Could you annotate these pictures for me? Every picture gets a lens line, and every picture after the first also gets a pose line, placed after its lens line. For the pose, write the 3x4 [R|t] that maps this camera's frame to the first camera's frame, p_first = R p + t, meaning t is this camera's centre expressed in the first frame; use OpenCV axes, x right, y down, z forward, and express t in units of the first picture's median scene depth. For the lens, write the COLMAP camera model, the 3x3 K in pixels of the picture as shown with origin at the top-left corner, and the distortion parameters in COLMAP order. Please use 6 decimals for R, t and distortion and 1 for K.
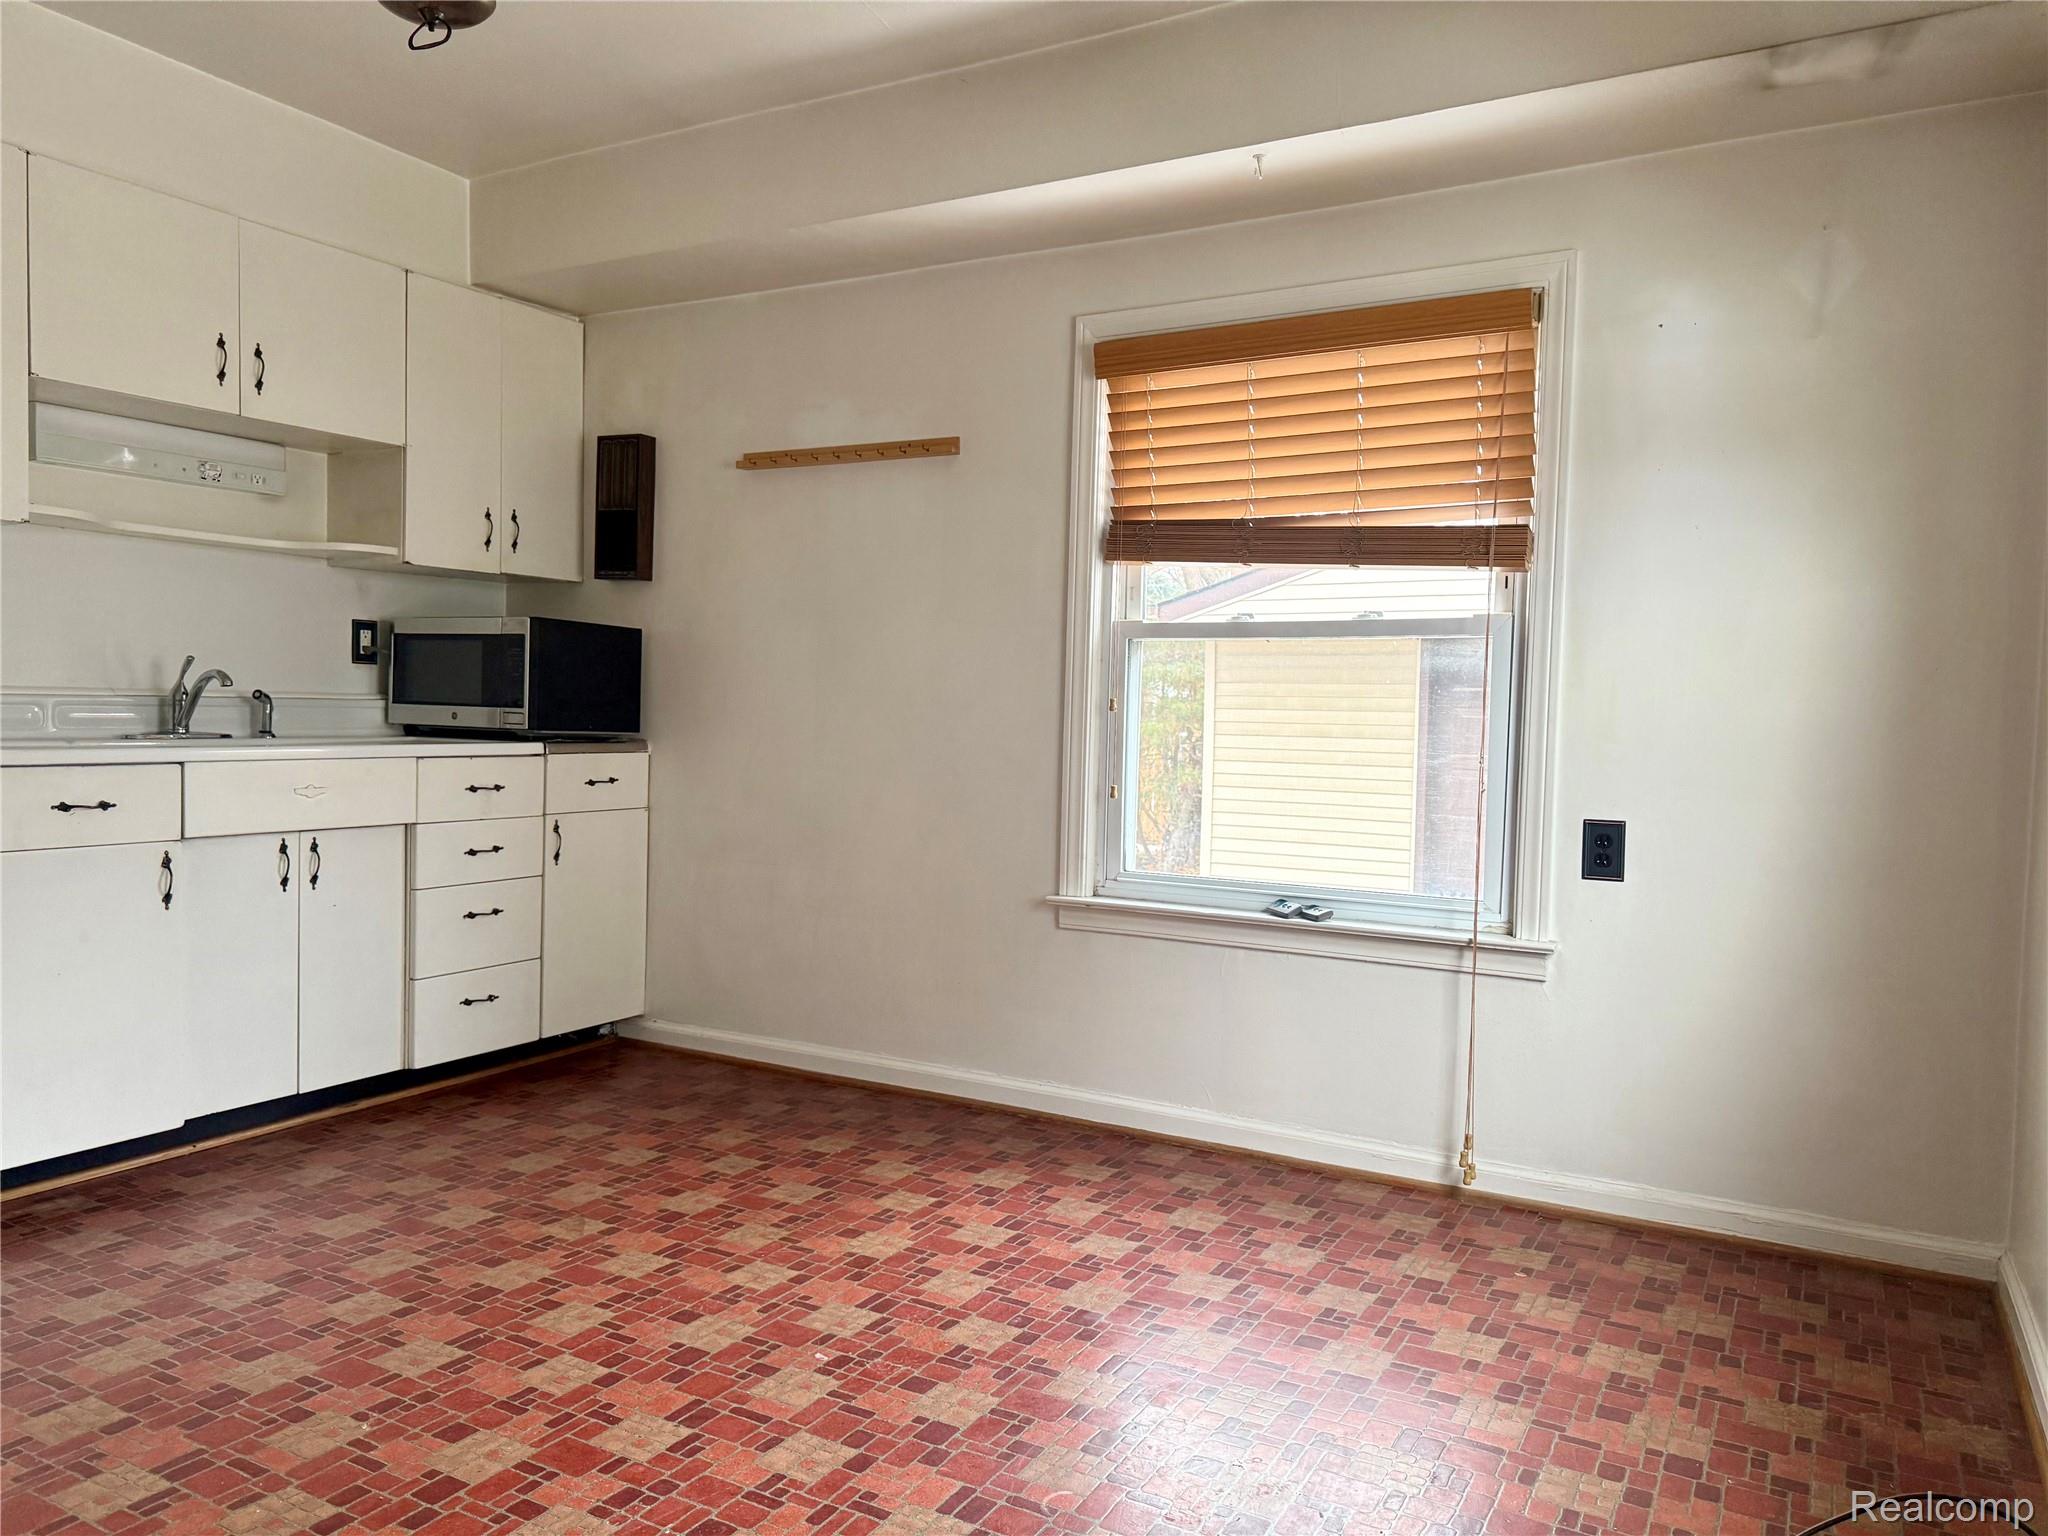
lens RADIAL K [[1433.0, 0, 1010.7], [0, 1433.0, 766.9], [0, 0, 1]] dist [0.090762, -0.130811]
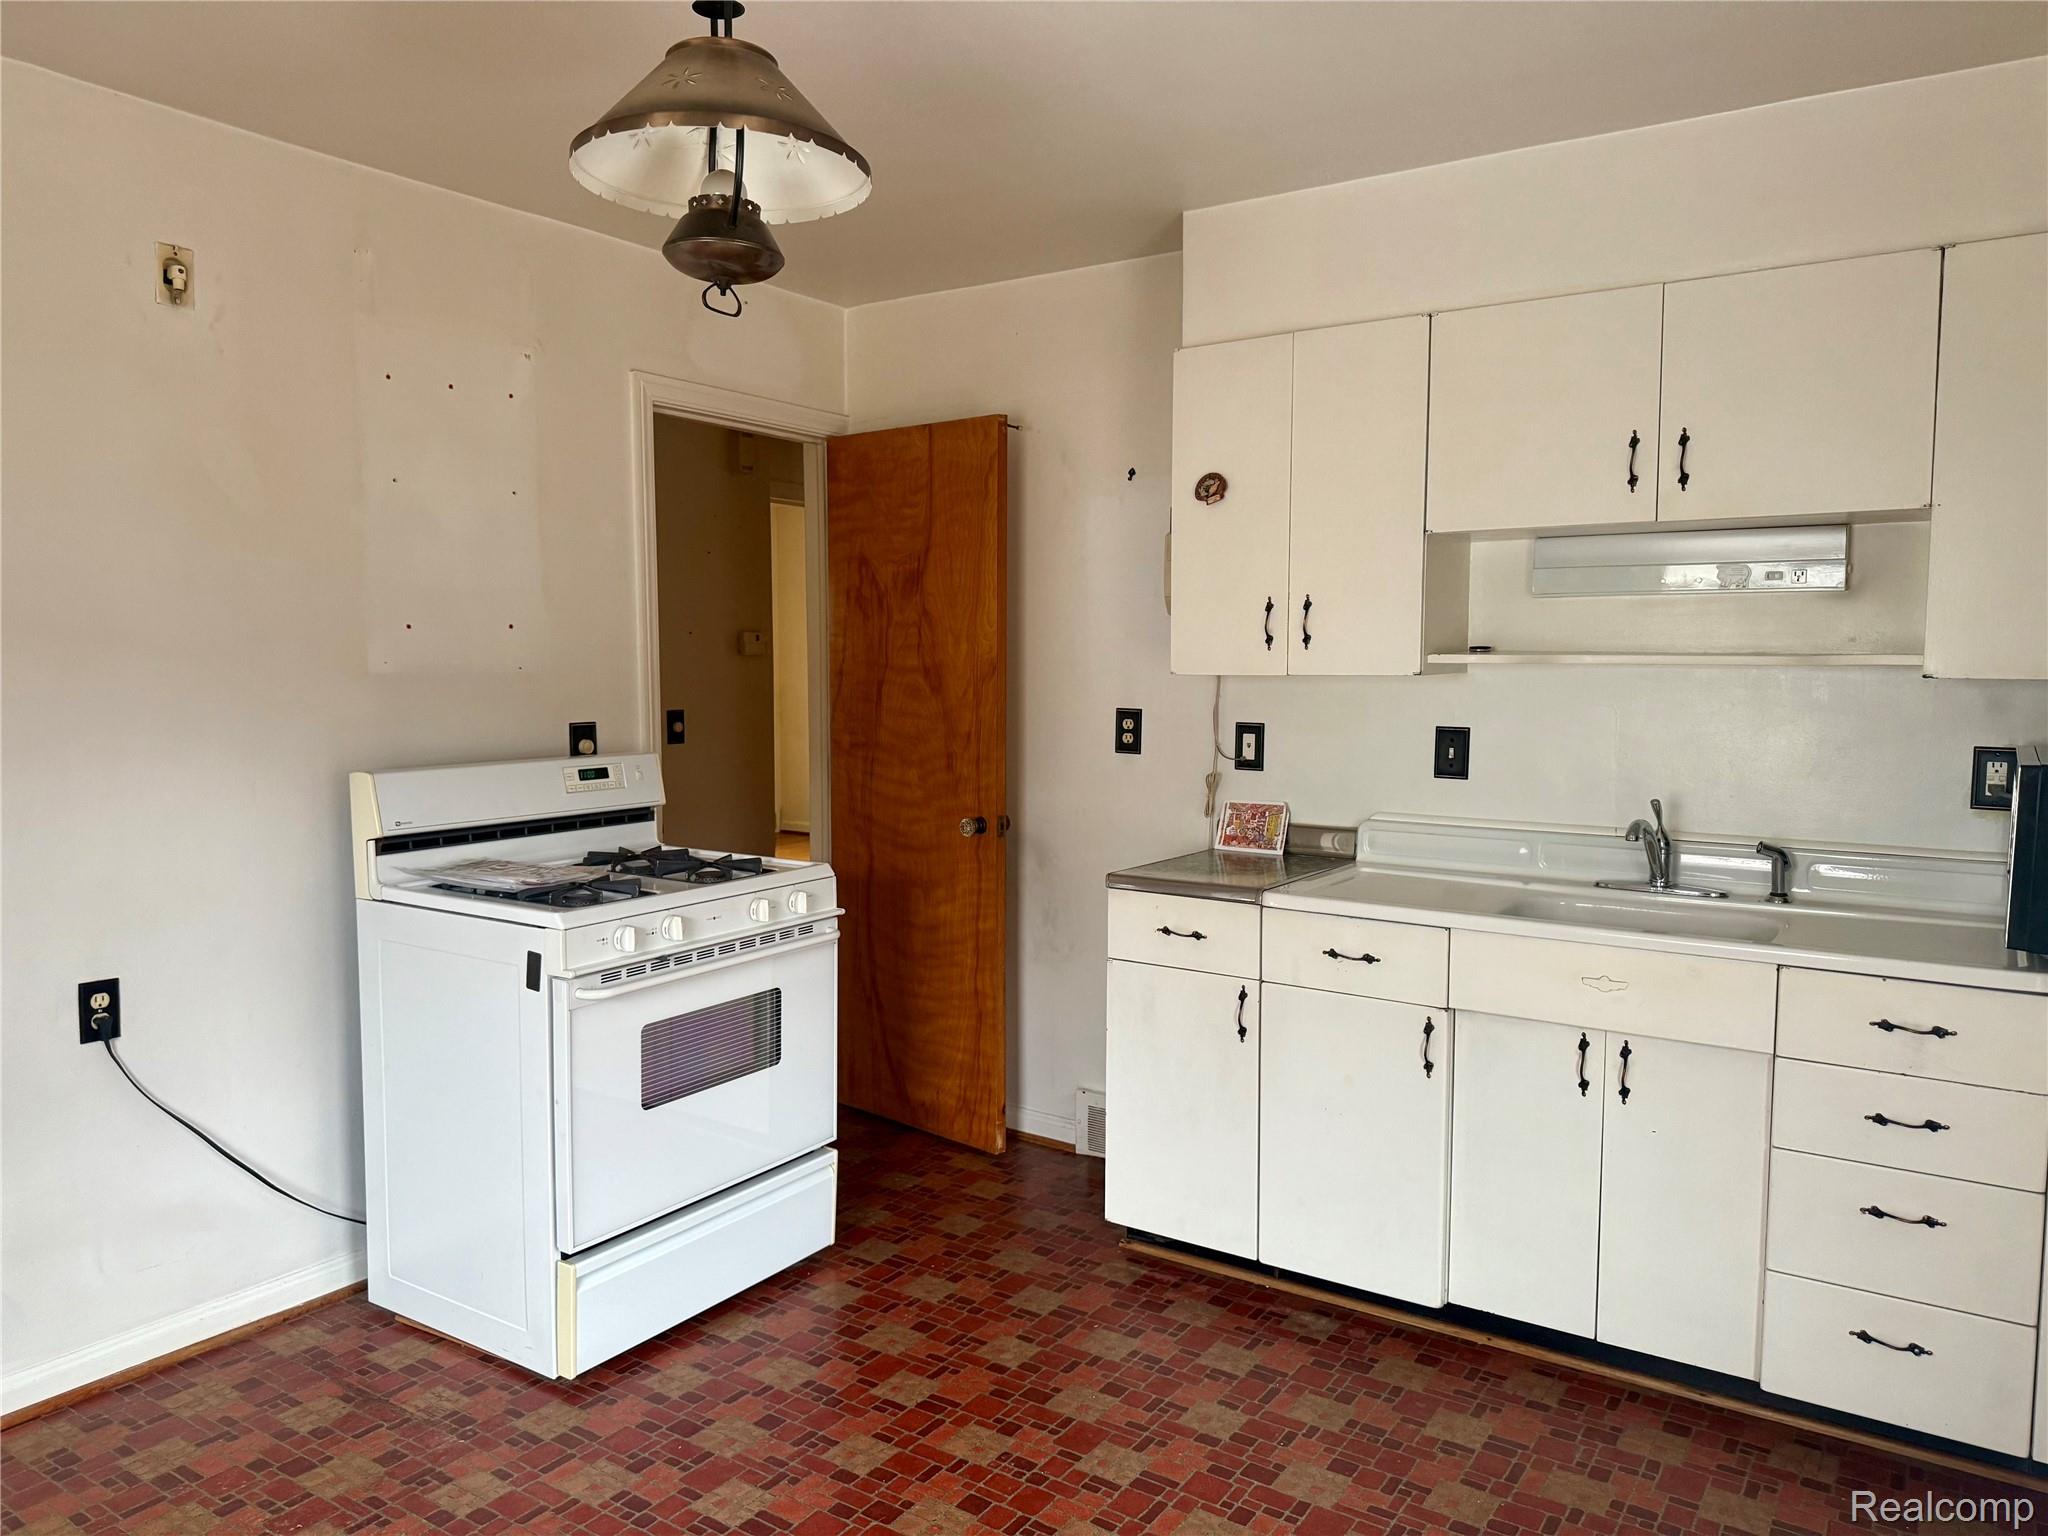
lens RADIAL K [[1433.0, 0, 1010.7], [0, 1433.0, 766.9], [0, 0, 1]] dist [0.090762, -0.130811]
pose [[-0.081694, 0.054560, -0.995163, 0.336139], [-0.044728, 0.997294, 0.058349, -0.131697], [0.995653, 0.049279, -0.079033, 0.696235]]
